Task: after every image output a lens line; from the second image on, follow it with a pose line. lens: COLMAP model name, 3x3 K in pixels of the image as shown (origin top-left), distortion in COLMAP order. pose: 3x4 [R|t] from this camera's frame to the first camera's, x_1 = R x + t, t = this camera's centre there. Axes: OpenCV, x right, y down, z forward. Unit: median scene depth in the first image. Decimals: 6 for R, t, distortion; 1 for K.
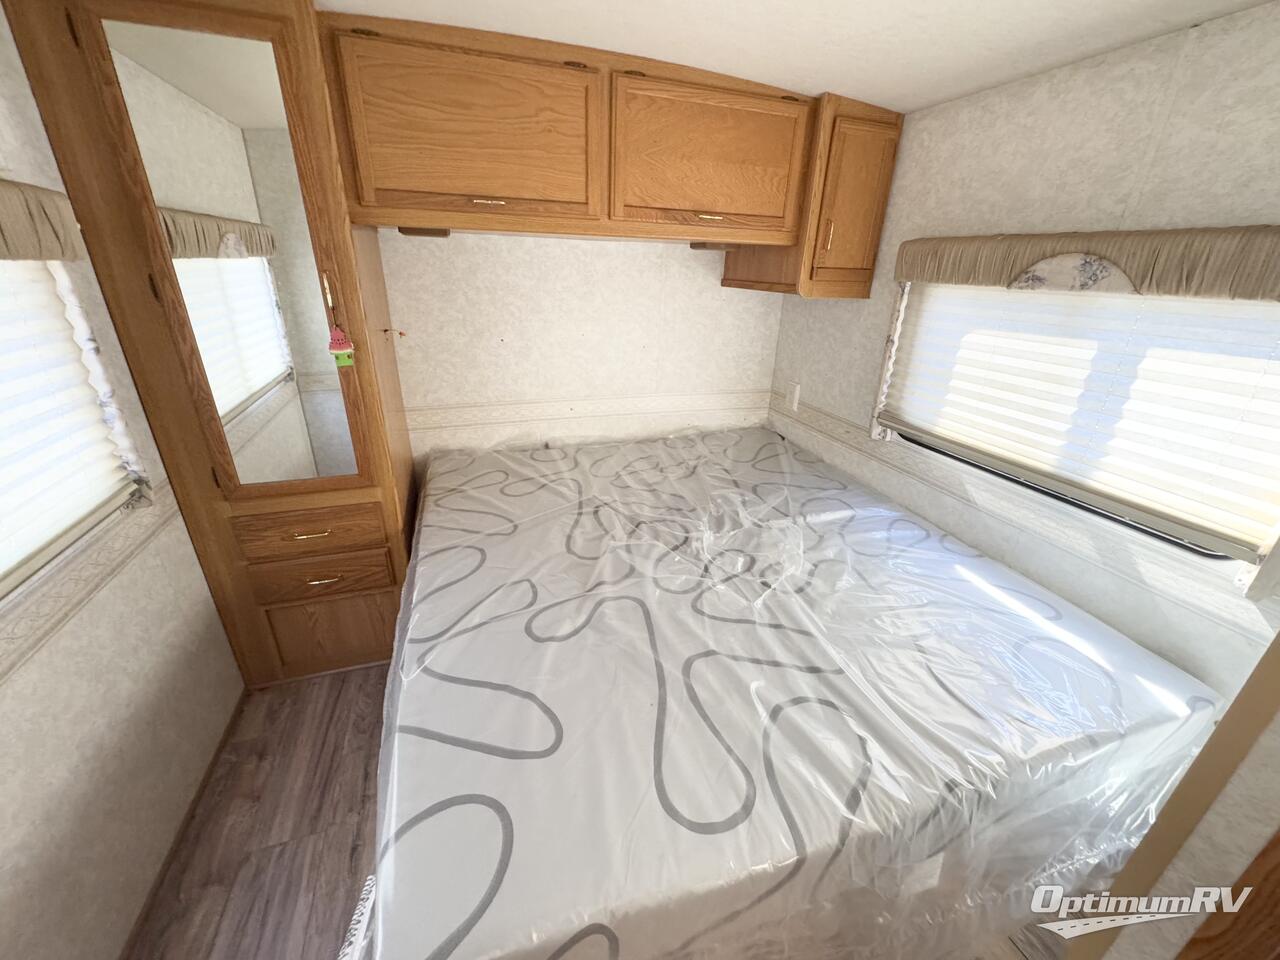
lens RADIAL K [[512.9, 0, 640.0], [0, 512.9, 480.0], [0, 0, 1]] dist [-0.002604, 0.000184]
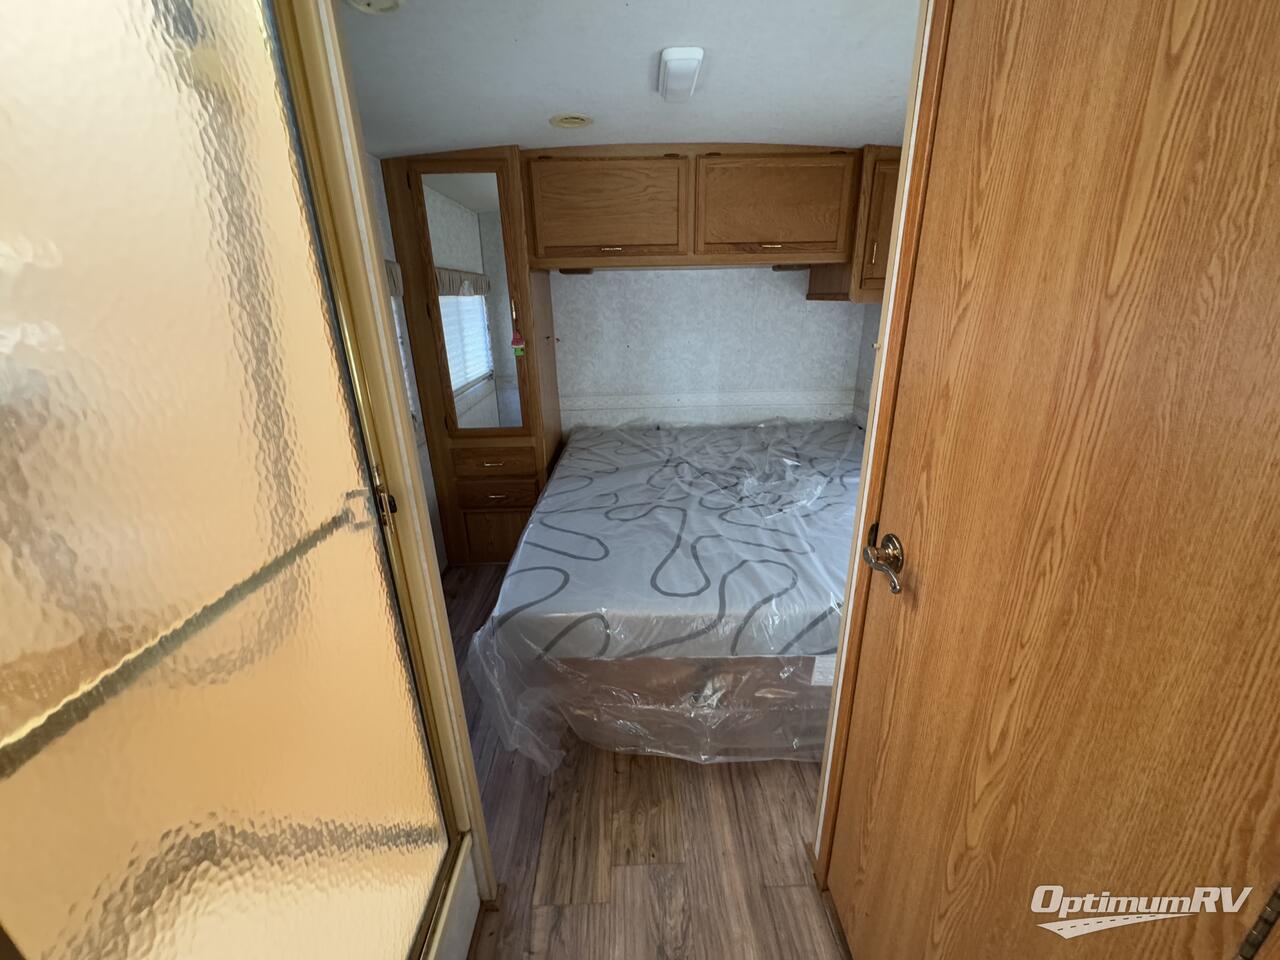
lens RADIAL K [[512.9, 0, 640.0], [0, 512.9, 480.0], [0, 0, 1]] dist [-0.002604, 0.000184]
pose [[0.950078, 0.057227, -0.306719, 0.260527], [-0.074809, 0.996143, -0.045864, 0.184468], [0.302911, 0.066520, 0.950694, -0.340344]]
